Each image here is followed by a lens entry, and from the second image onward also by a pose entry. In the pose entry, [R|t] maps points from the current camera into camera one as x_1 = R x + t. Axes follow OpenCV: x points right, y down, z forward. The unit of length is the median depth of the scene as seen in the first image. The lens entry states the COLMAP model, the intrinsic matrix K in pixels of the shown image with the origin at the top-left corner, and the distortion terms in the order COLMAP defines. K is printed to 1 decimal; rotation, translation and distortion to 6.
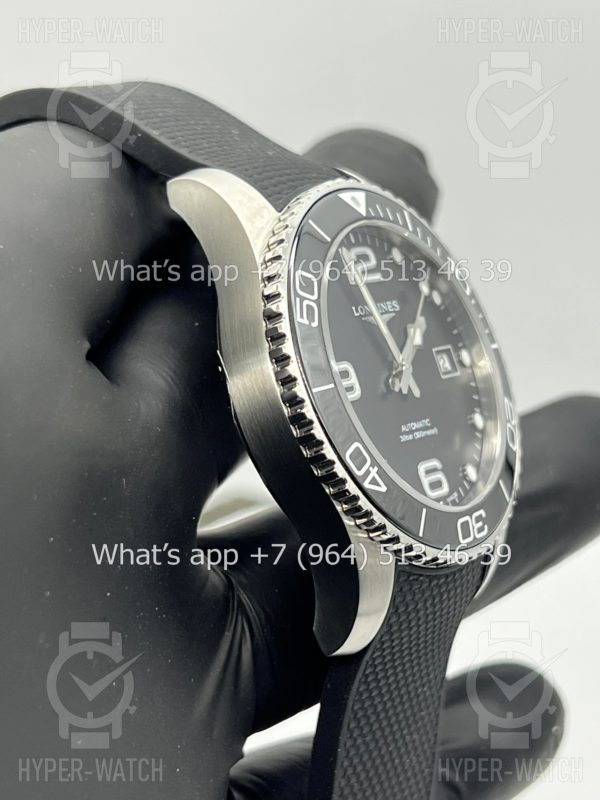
lens RADIAL K [[1854.0, 0, 301.0], [0, 1854.0, 403.5], [0, 0, 1]] dist [0.206043, 0.000000]
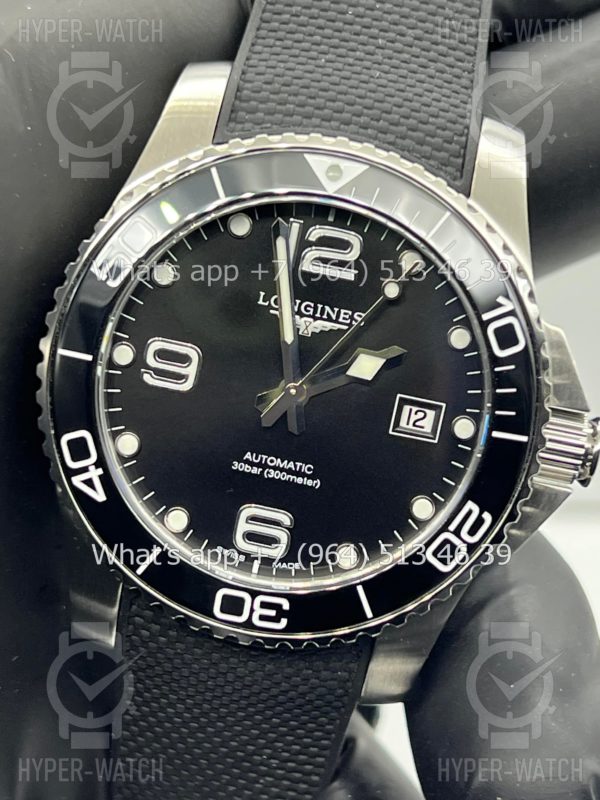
lens RADIAL K [[1854.0, 0, 299.0], [0, 1854.0, 398.7], [0, 0, 1]] dist [0.206043, 0.000000]
pose [[0.482470, 0.473226, -0.737075, 0.642263], [-0.311781, 0.879163, 0.360368, -0.302826], [0.818545, 0.055940, 0.571713, 0.558315]]
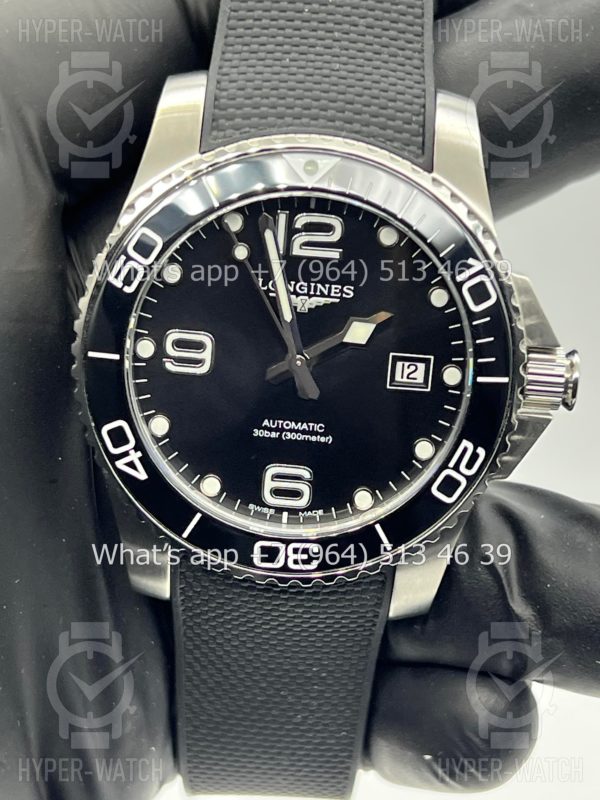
lens RADIAL K [[1854.0, 0, 300.9], [0, 1854.0, 407.7], [0, 0, 1]] dist [0.206043, 0.000000]
pose [[0.542153, 0.469423, -0.696931, 0.692710], [-0.202536, 0.877952, 0.433795, -0.390111], [0.815506, -0.094029, 0.571059, 0.494856]]
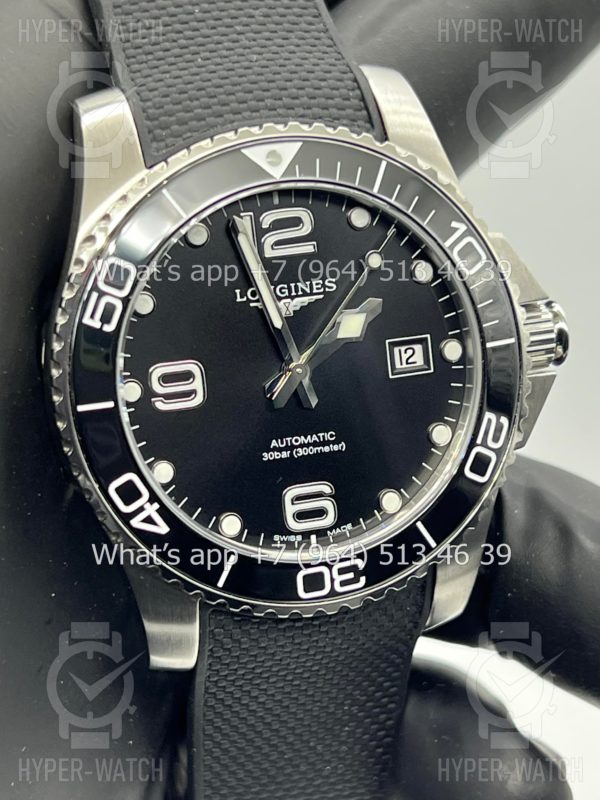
lens RADIAL K [[1854.0, 0, 296.7], [0, 1854.0, 395.8], [0, 0, 1]] dist [0.206043, 0.000000]
pose [[0.784950, 0.271609, -0.556850, 0.518869], [-0.090833, 0.939523, 0.330220, -0.281587], [0.612864, -0.208625, 0.762150, 0.376386]]
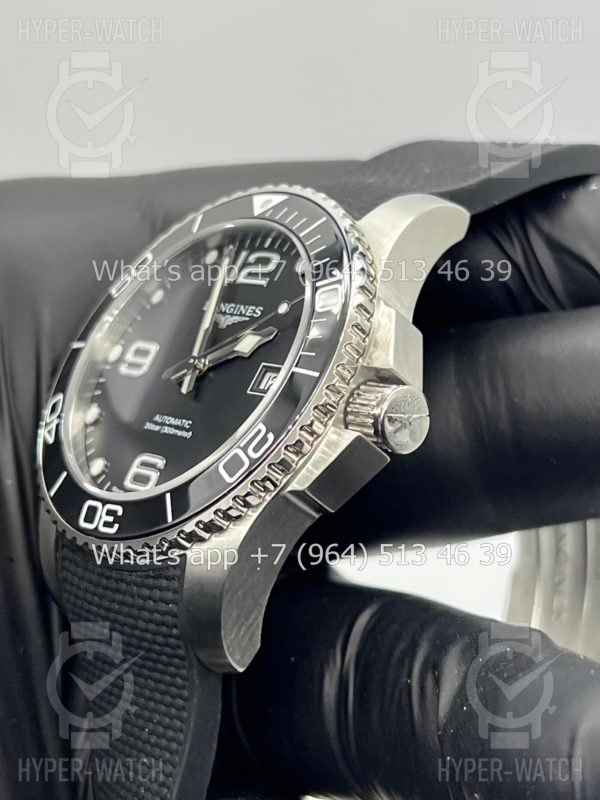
lens RADIAL K [[1854.0, 0, 294.1], [0, 1854.0, 402.6], [0, 0, 1]] dist [0.206043, 0.000000]
pose [[-0.216711, -0.021749, -0.975993, 0.974014], [-0.306550, 0.950699, 0.046882, -0.060536], [0.926857, 0.309351, -0.212694, 1.264996]]
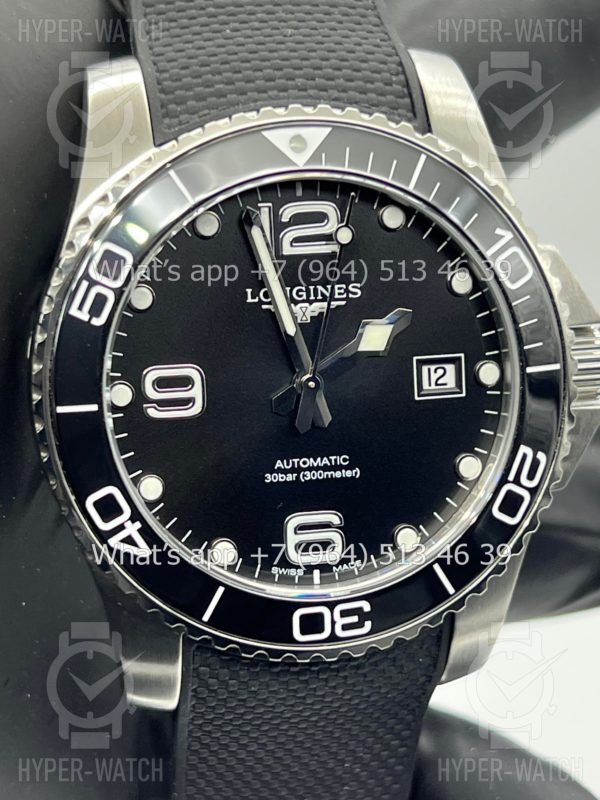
lens RADIAL K [[1854.0, 0, 295.0], [0, 1854.0, 397.7], [0, 0, 1]] dist [0.206043, 0.000000]
pose [[0.732977, 0.317689, -0.601513, 0.494989], [-0.136160, 0.934872, 0.327834, -0.254199], [0.666487, -0.158393, 0.728496, 0.468901]]
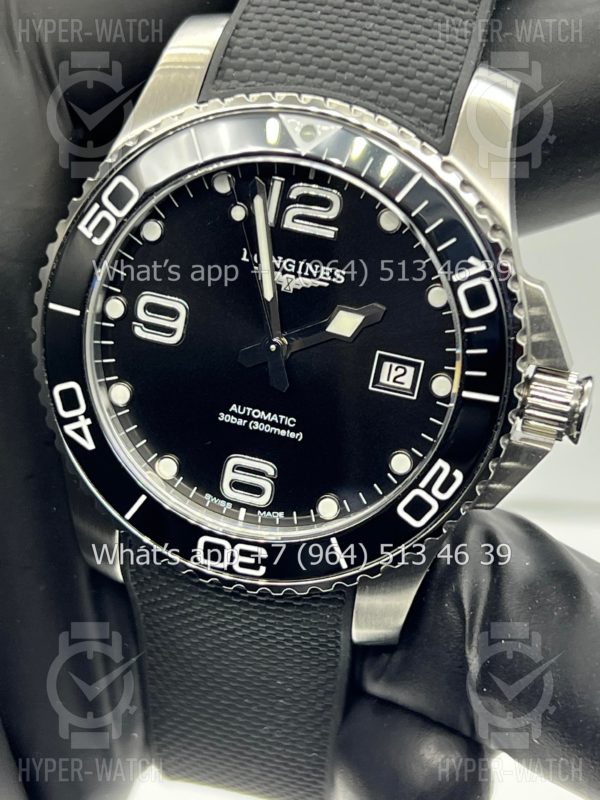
lens RADIAL K [[1854.0, 0, 306.0], [0, 1854.0, 398.4], [0, 0, 1]] dist [0.206043, 0.000000]
pose [[0.343650, 0.542459, -0.766579, 0.693785], [-0.249564, 0.839693, 0.482320, -0.394683], [0.905330, 0.025561, 0.423939, 0.678698]]
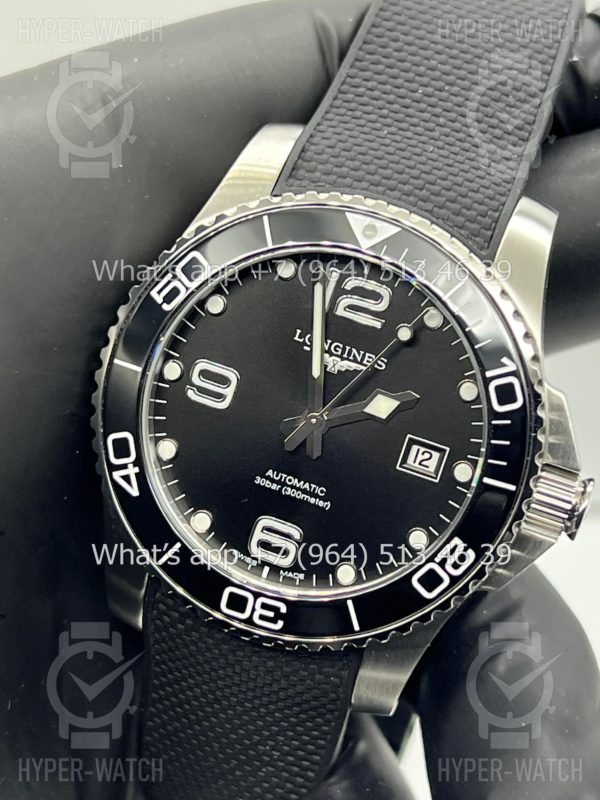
lens RADIAL K [[1854.0, 0, 304.8], [0, 1854.0, 396.5], [0, 0, 1]] dist [0.206043, 0.000000]
pose [[0.316480, 0.498498, -0.807056, 0.765774], [-0.364383, 0.849401, 0.381764, -0.366703], [0.875823, 0.173257, 0.450463, 0.602543]]
